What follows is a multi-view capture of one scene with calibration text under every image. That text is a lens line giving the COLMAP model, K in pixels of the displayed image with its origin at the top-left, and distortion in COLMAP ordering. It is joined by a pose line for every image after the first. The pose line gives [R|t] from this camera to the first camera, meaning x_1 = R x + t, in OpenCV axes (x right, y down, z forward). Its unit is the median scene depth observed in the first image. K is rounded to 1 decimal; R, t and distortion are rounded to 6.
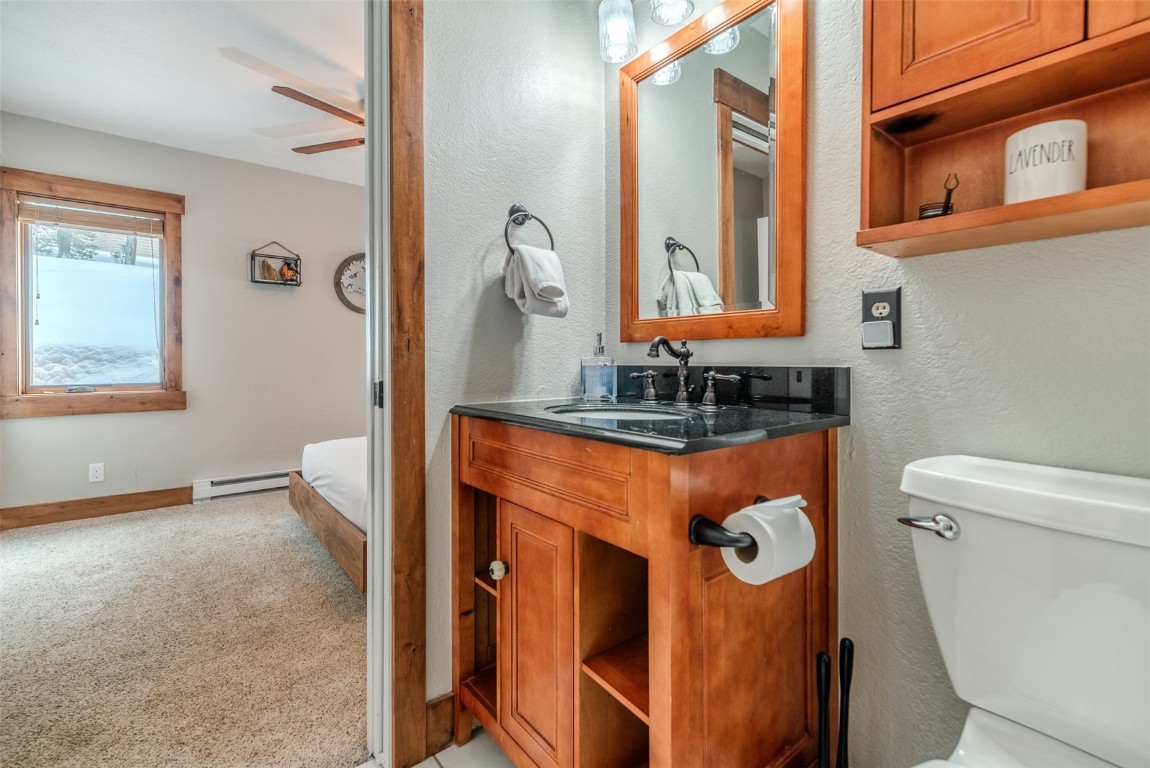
lens RADIAL K [[495.9, 0, 562.1], [0, 495.9, 363.6], [0, 0, 1]] dist [0.008430, 0.000732]
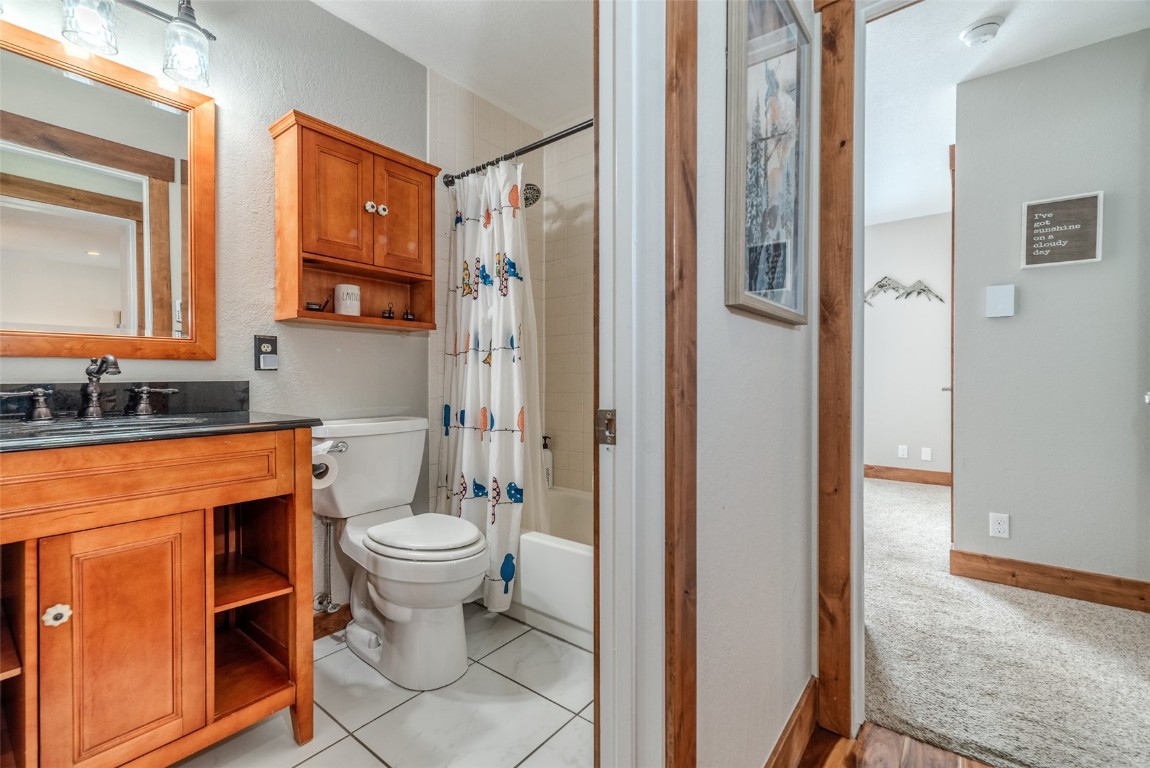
lens RADIAL K [[495.9, 0, 577.3], [0, 495.9, 378.4], [0, 0, 1]] dist [0.008430, 0.000732]
pose [[-0.212316, -0.007258, 0.977174, -1.082028], [0.009206, 0.999913, 0.009427, -0.005148], [-0.977158, 0.010997, -0.212231, 0.250168]]
